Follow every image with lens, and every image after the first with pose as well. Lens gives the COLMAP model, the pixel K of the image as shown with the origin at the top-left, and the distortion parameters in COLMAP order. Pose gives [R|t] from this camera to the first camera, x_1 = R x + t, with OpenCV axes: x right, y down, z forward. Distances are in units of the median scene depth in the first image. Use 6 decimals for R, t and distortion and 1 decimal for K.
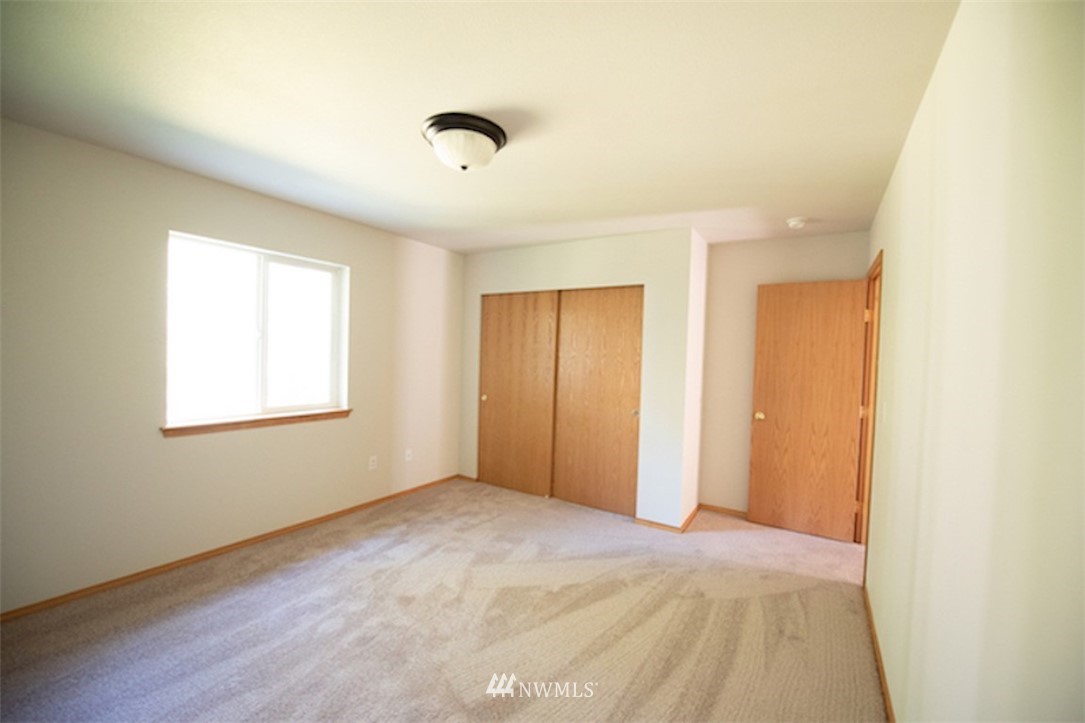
lens RADIAL K [[433.9, 0, 539.0], [0, 433.9, 365.4], [0, 0, 1]] dist [-0.014289, -0.002194]
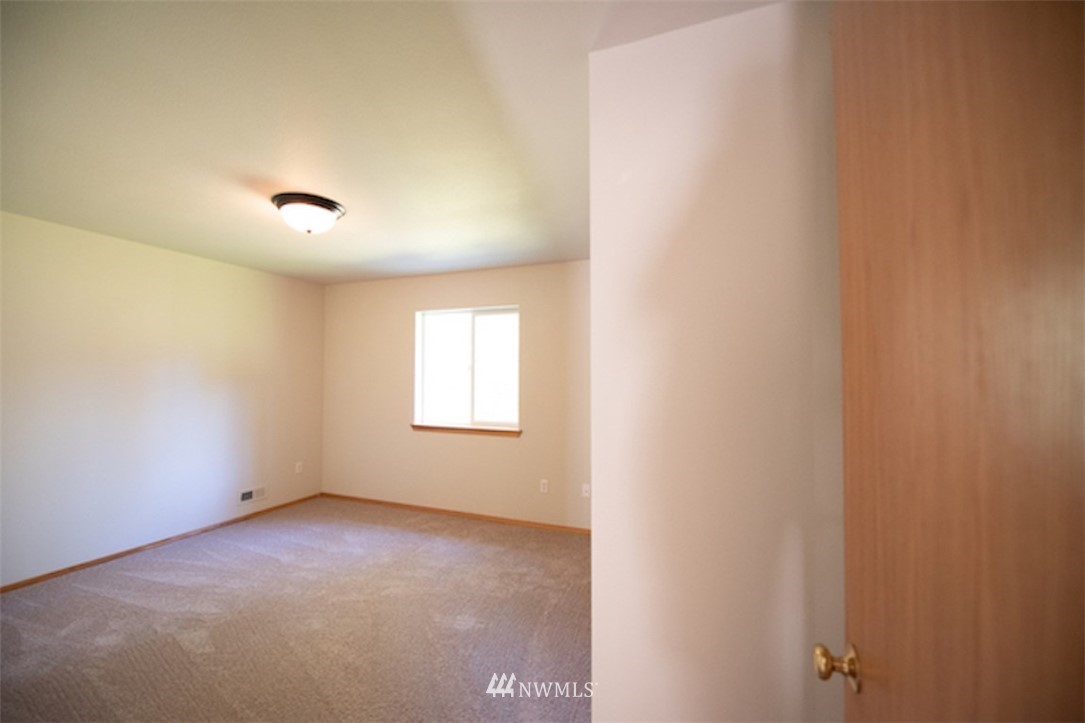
lens RADIAL K [[433.9, 0, 539.3], [0, 433.9, 360.5], [0, 0, 1]] dist [-0.014289, -0.002194]
pose [[0.193850, -0.065408, -0.978848, 0.705543], [-0.022085, 0.997231, -0.071010, -0.000352], [0.980783, 0.035383, 0.191869, 0.846447]]
